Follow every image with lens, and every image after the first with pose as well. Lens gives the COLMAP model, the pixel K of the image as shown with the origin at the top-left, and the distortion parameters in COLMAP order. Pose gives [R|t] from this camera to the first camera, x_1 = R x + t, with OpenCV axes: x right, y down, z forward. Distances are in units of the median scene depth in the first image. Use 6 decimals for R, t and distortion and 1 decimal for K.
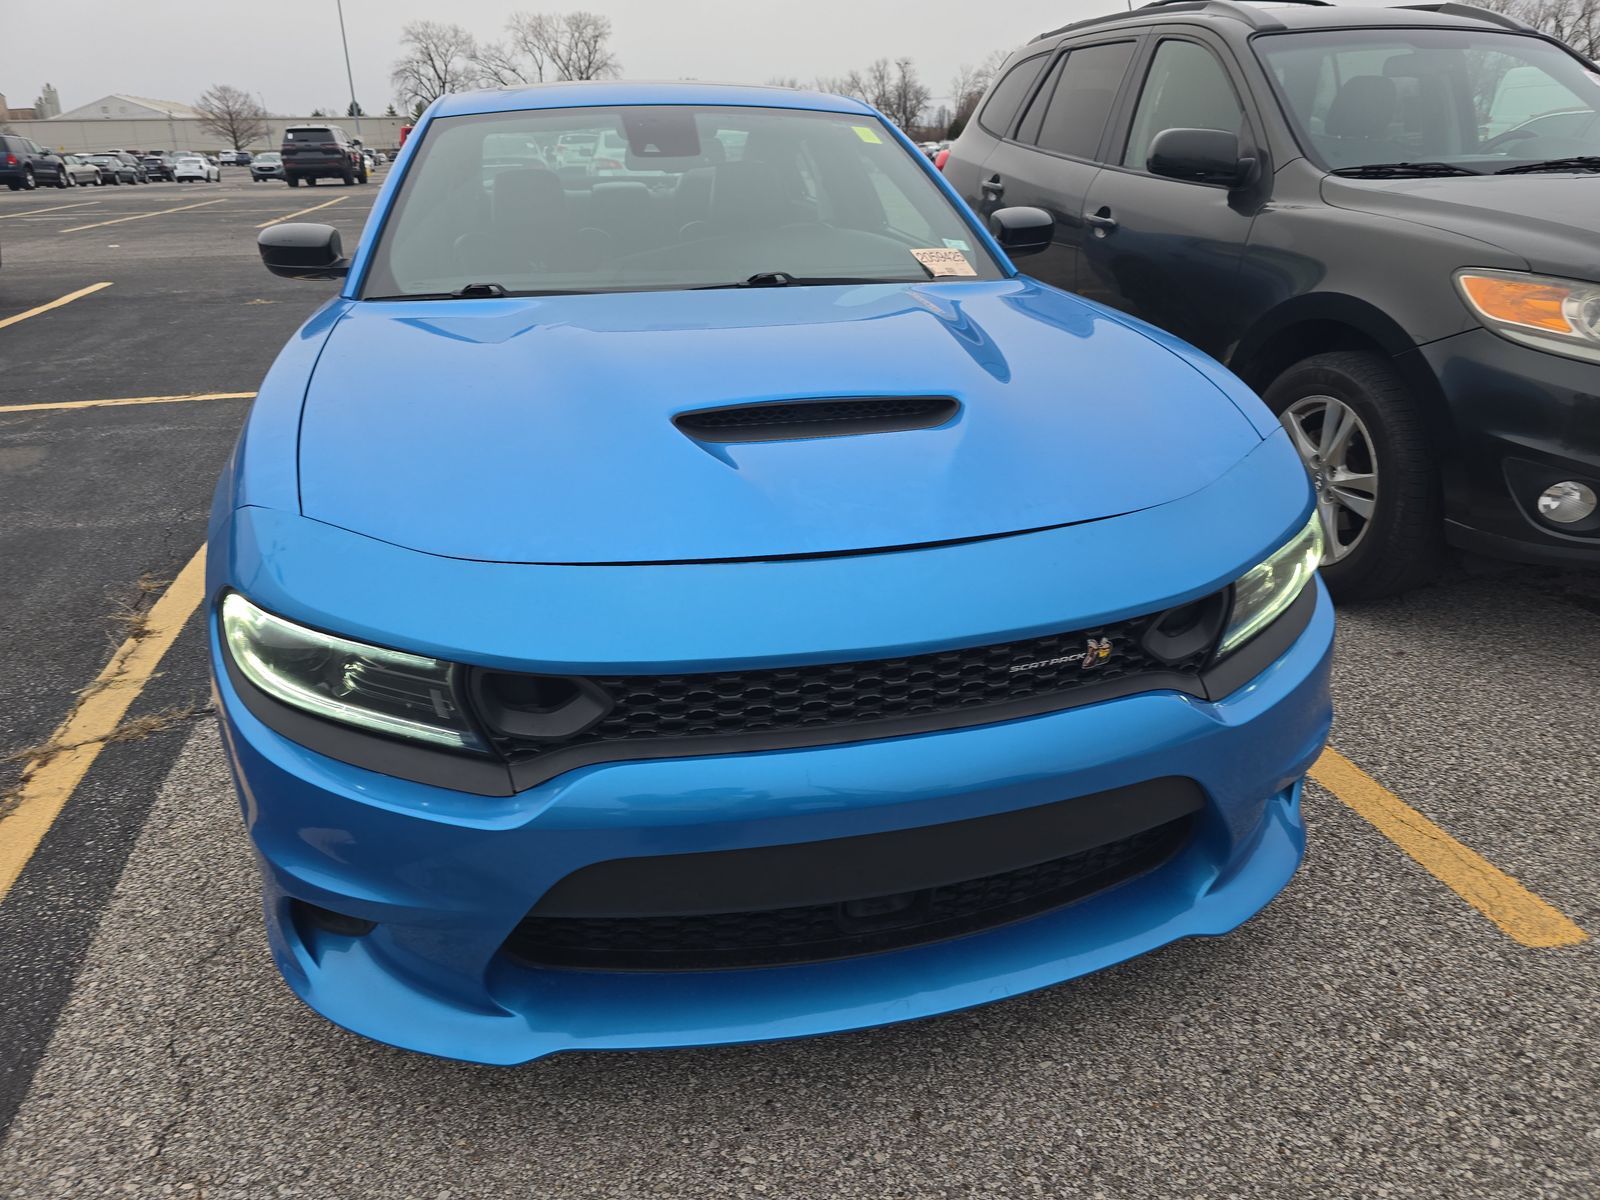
lens RADIAL K [[1137.3, 0, 813.2], [0, 1137.3, 592.3], [0, 0, 1]] dist [0.061421, -0.060826]
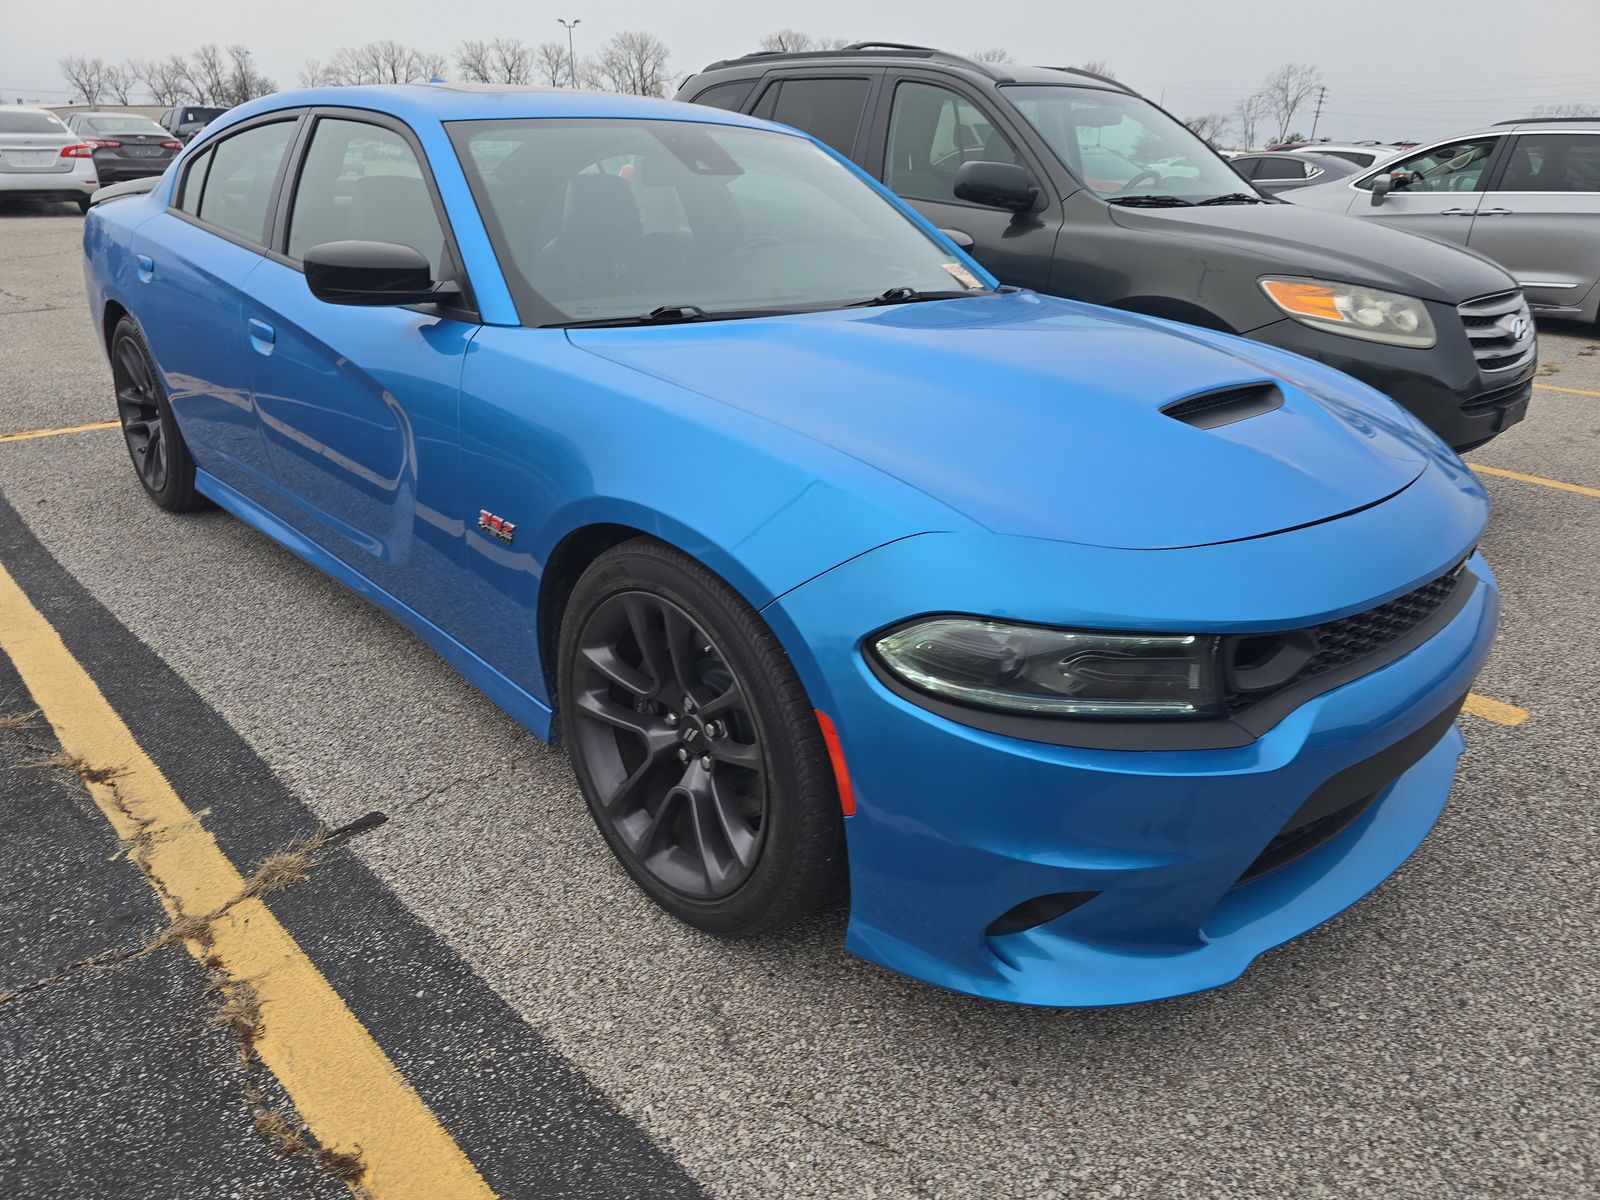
lens RADIAL K [[1137.3, 0, 813.2], [0, 1137.3, 592.3], [0, 0, 1]] dist [0.061421, -0.060826]
pose [[0.849191, -0.152760, 0.505509, -0.667106], [0.155916, 0.987100, 0.036372, -0.045739], [-0.504544, 0.047930, 0.862054, 0.119446]]
